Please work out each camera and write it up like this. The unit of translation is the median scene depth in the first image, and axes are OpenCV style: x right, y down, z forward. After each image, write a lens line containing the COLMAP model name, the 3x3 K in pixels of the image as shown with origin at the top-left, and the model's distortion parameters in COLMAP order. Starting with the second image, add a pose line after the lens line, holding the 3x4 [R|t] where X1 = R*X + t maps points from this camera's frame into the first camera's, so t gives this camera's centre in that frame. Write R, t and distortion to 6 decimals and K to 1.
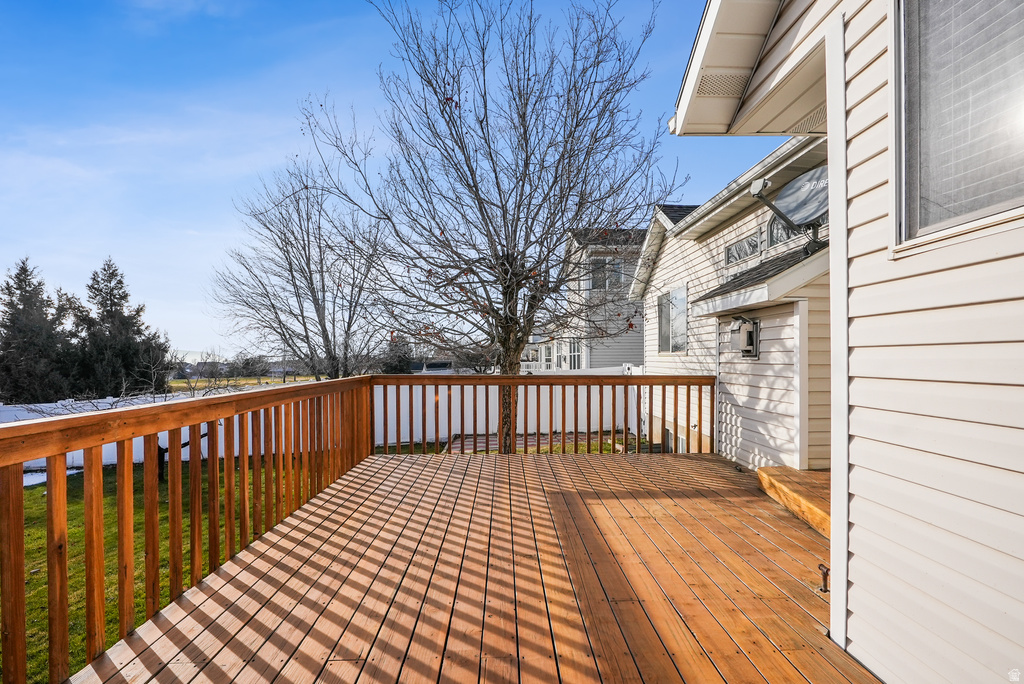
lens RADIAL K [[475.1, 0, 521.5], [0, 475.1, 350.3], [0, 0, 1]] dist [-0.006984, 0.000065]
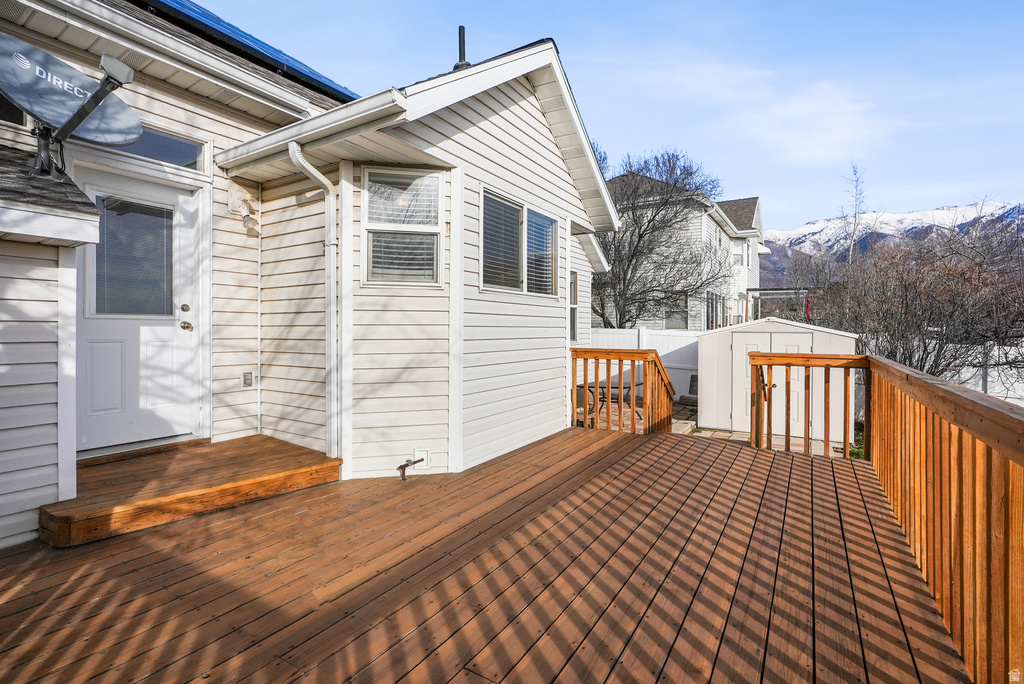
lens RADIAL K [[475.1, 0, 509.5], [0, 475.1, 336.7], [0, 0, 1]] dist [-0.006984, 0.000065]
pose [[-0.824898, -0.004128, 0.565267, -0.402646], [-0.006185, 0.999979, -0.001724, 0.024121], [-0.565248, -0.004918, -0.824906, 1.566098]]
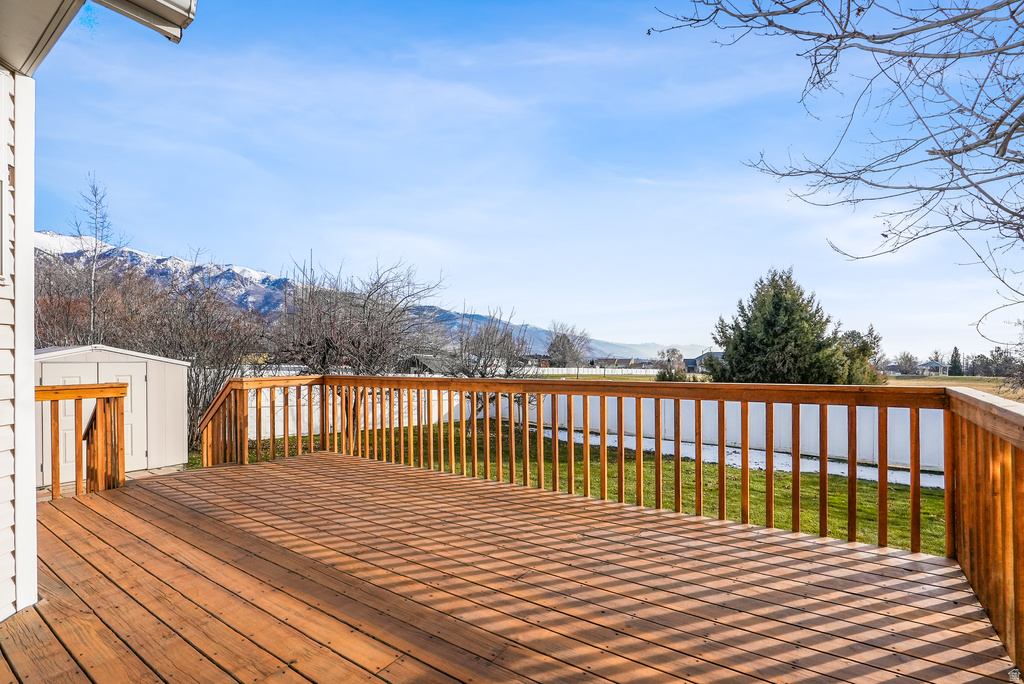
lens RADIAL K [[475.1, 0, 516.8], [0, 475.1, 359.8], [0, 0, 1]] dist [-0.006984, 0.000065]
pose [[-0.606133, 0.011986, -0.795273, 0.530684], [0.023667, 0.999715, -0.002971, 0.029846], [0.795011, -0.020623, -0.606244, 1.640632]]
